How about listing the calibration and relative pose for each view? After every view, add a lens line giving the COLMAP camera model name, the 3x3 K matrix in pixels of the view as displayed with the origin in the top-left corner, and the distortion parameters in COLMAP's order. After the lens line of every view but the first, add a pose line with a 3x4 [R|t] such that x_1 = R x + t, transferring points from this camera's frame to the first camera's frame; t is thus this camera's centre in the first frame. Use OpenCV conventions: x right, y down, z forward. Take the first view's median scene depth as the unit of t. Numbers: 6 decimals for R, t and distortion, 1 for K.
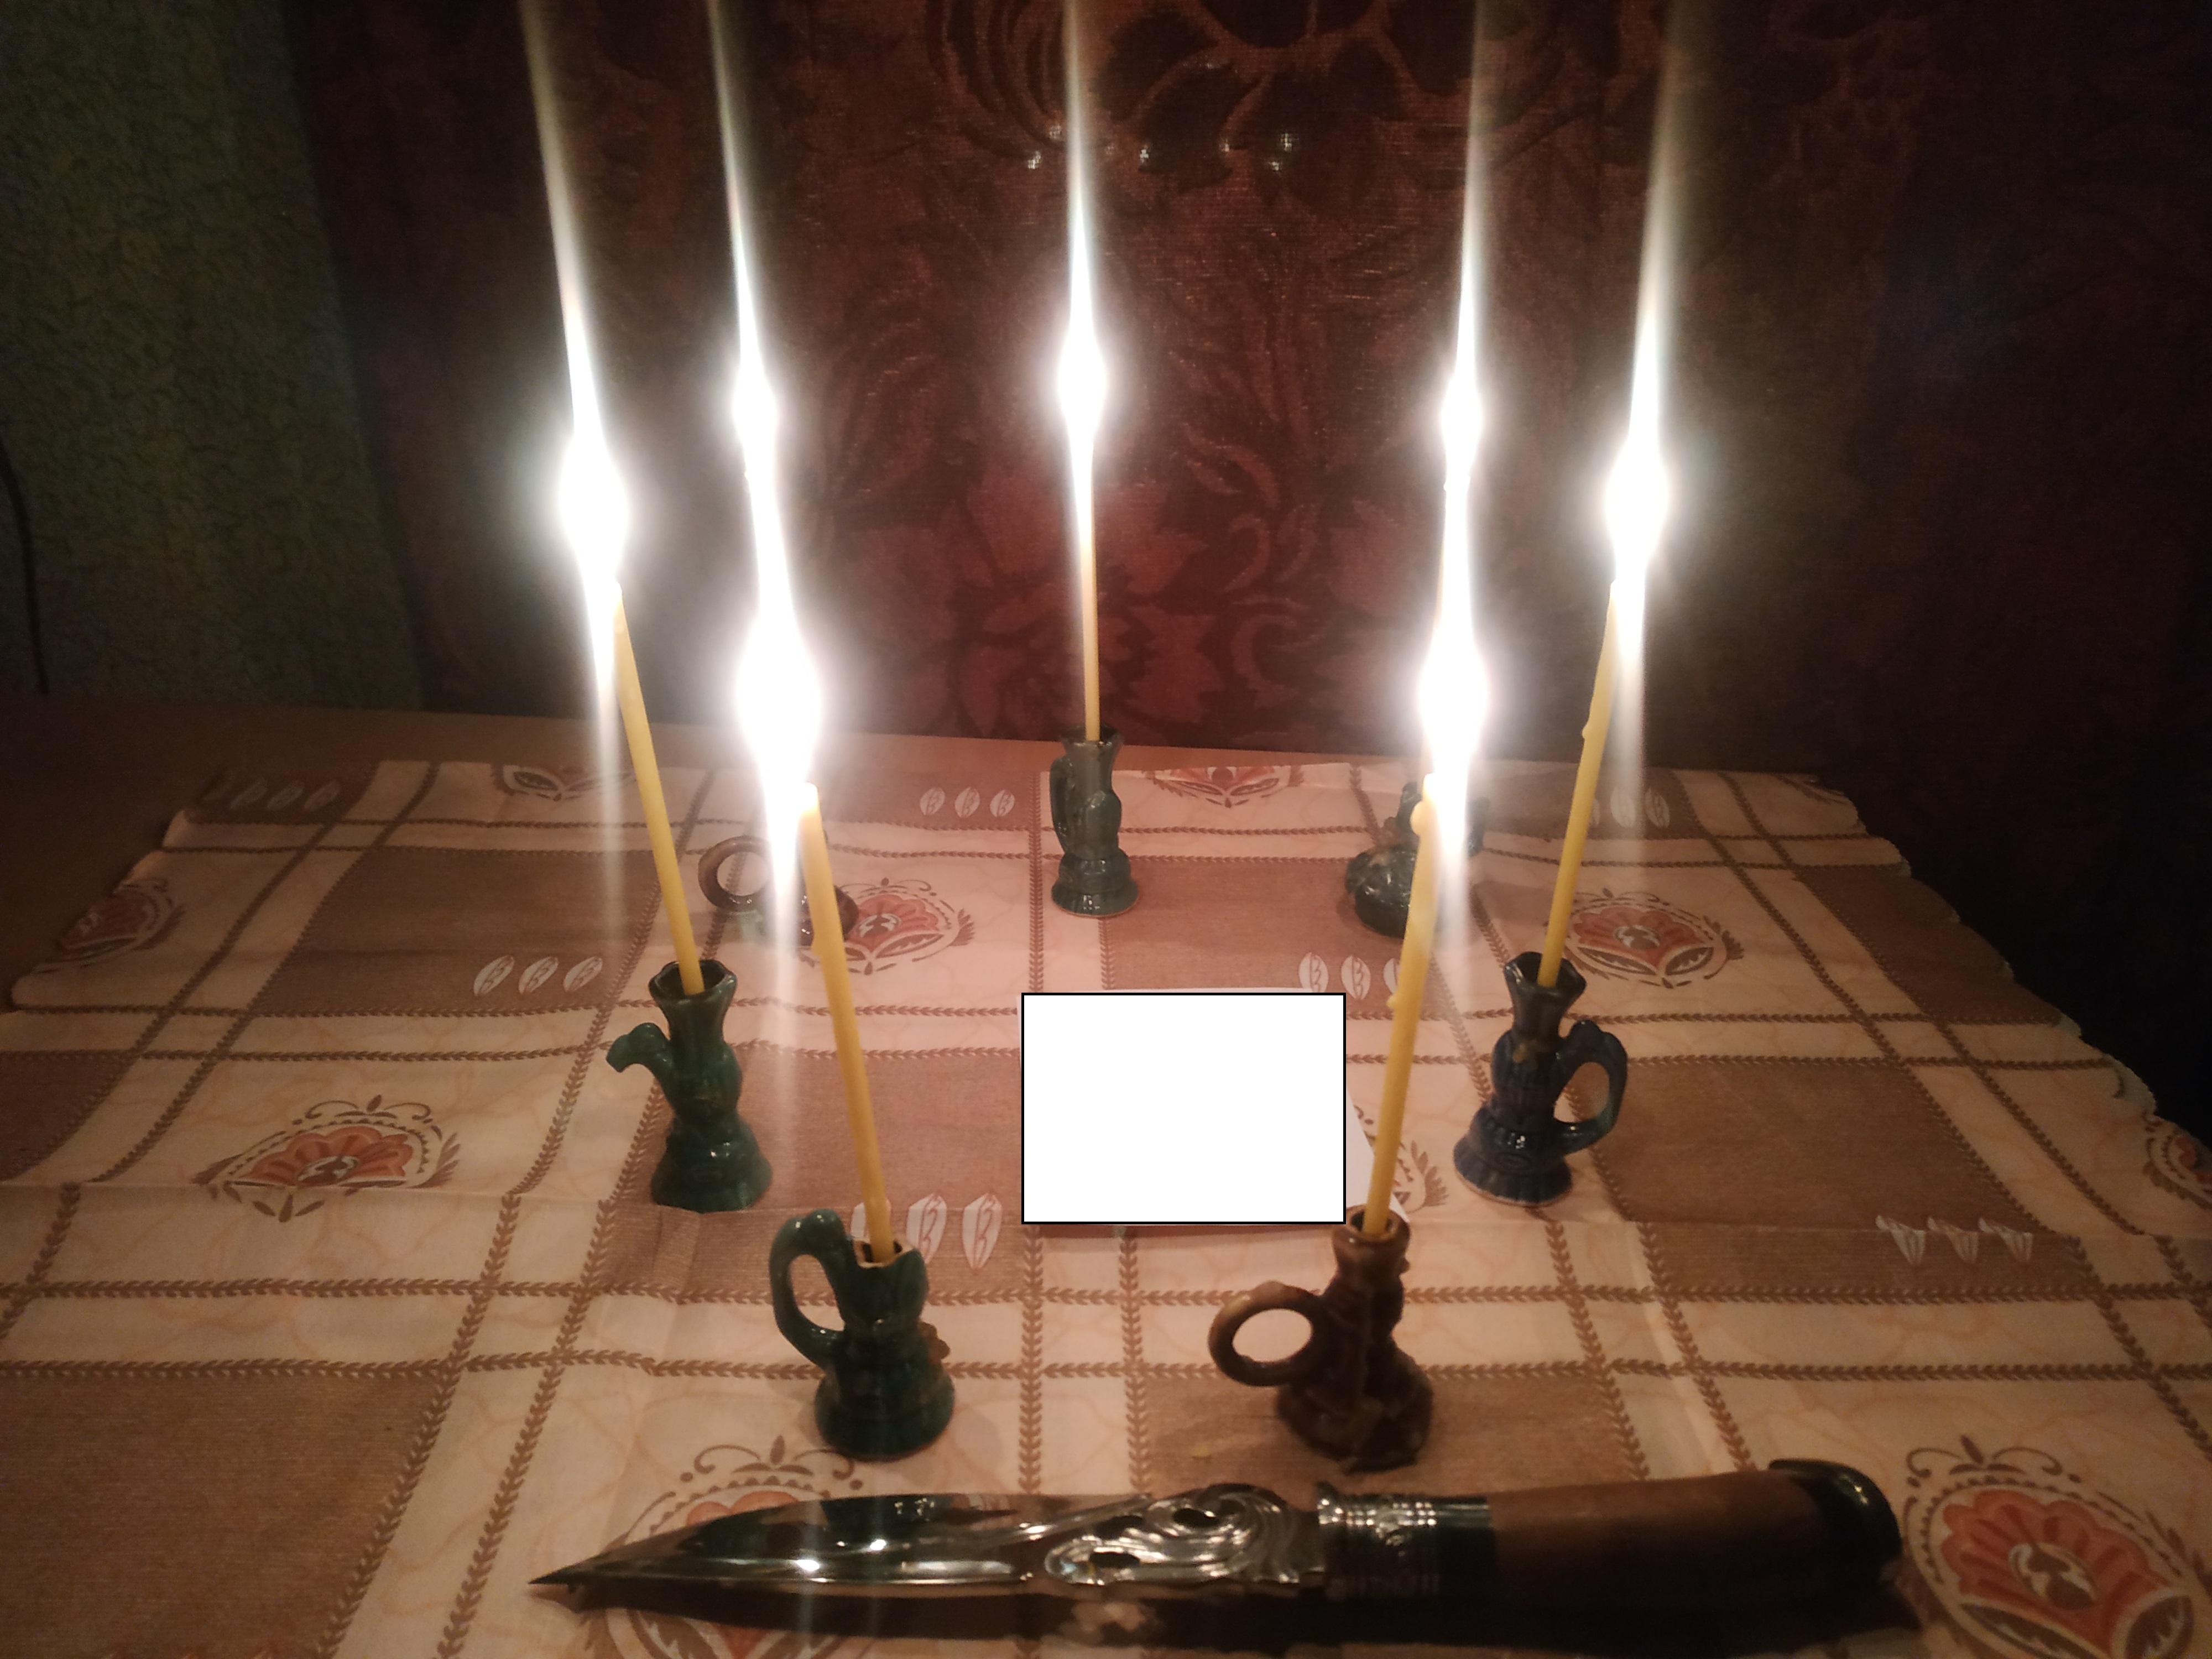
lens RADIAL K [[1585.1, 0, 1106.0], [0, 1585.1, 829.5], [0, 0, 1]] dist [-0.012812, -0.003484]
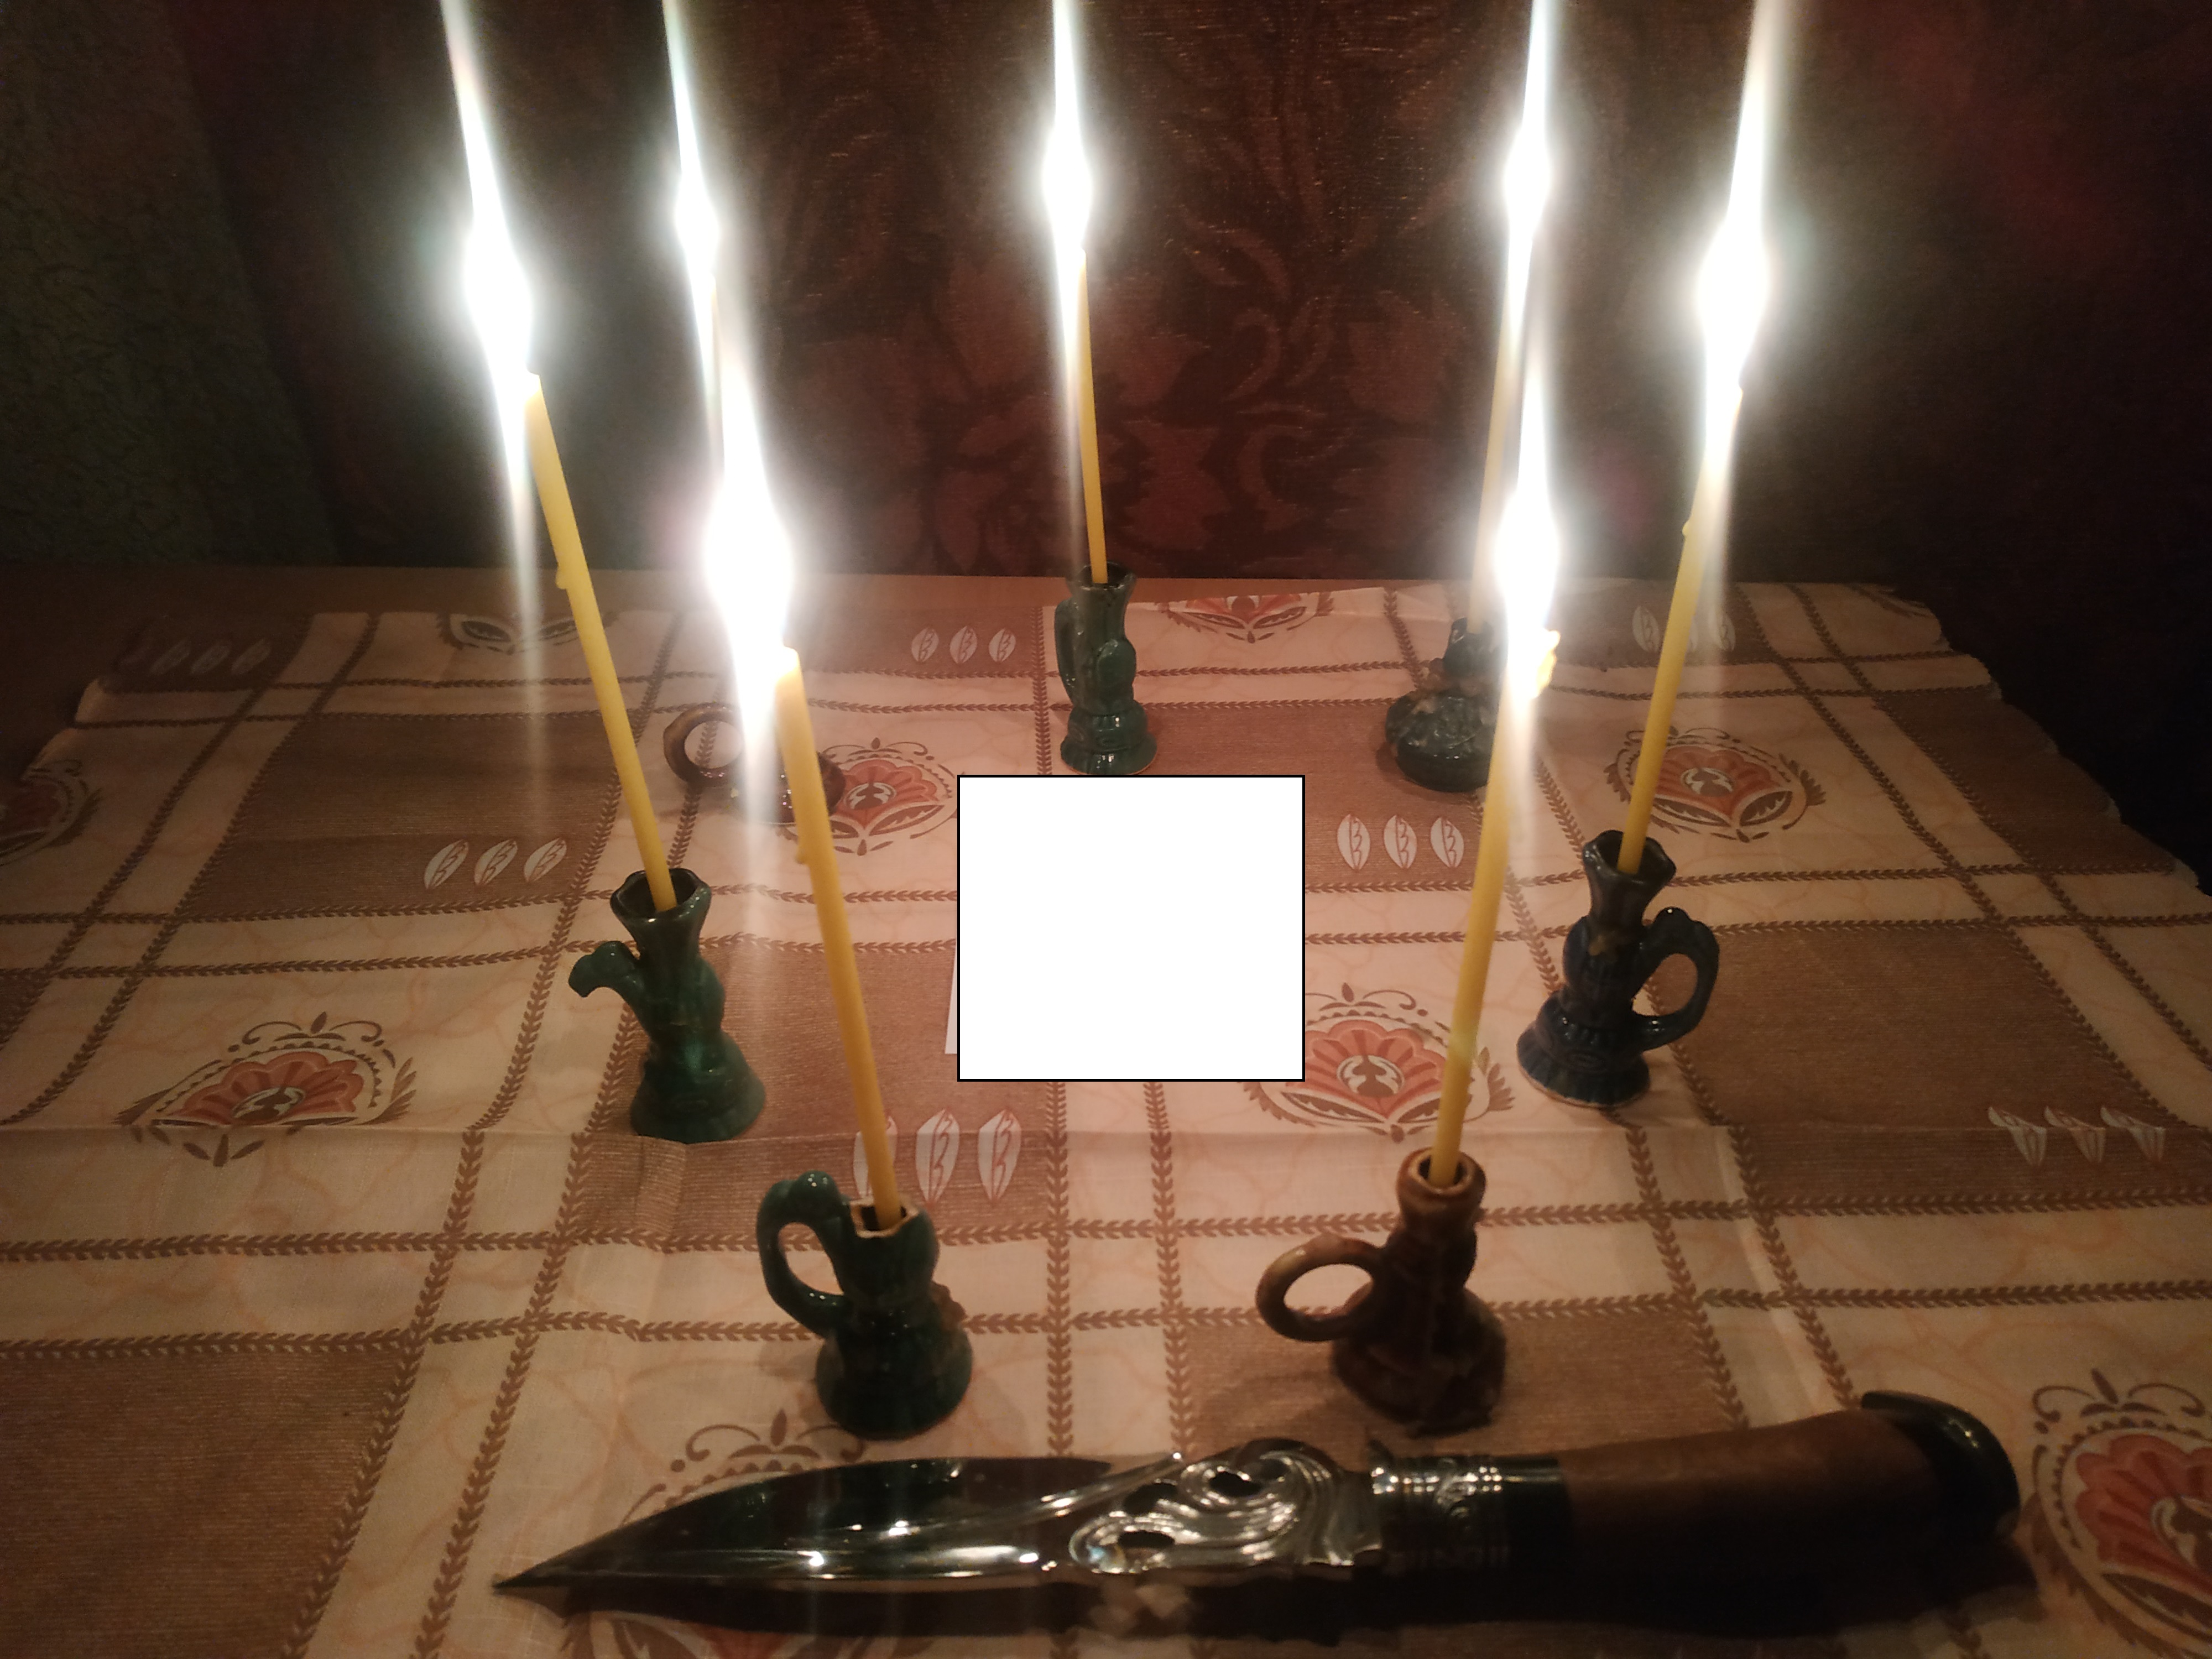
lens RADIAL K [[1585.1, 0, 1106.0], [0, 1585.1, 829.5], [0, 0, 1]] dist [-0.012812, -0.003484]
pose [[0.999683, -0.025104, -0.001936, -0.009268], [0.025130, 0.990032, 0.138585, -0.047033], [-0.001562, -0.138590, 0.990349, 0.117493]]
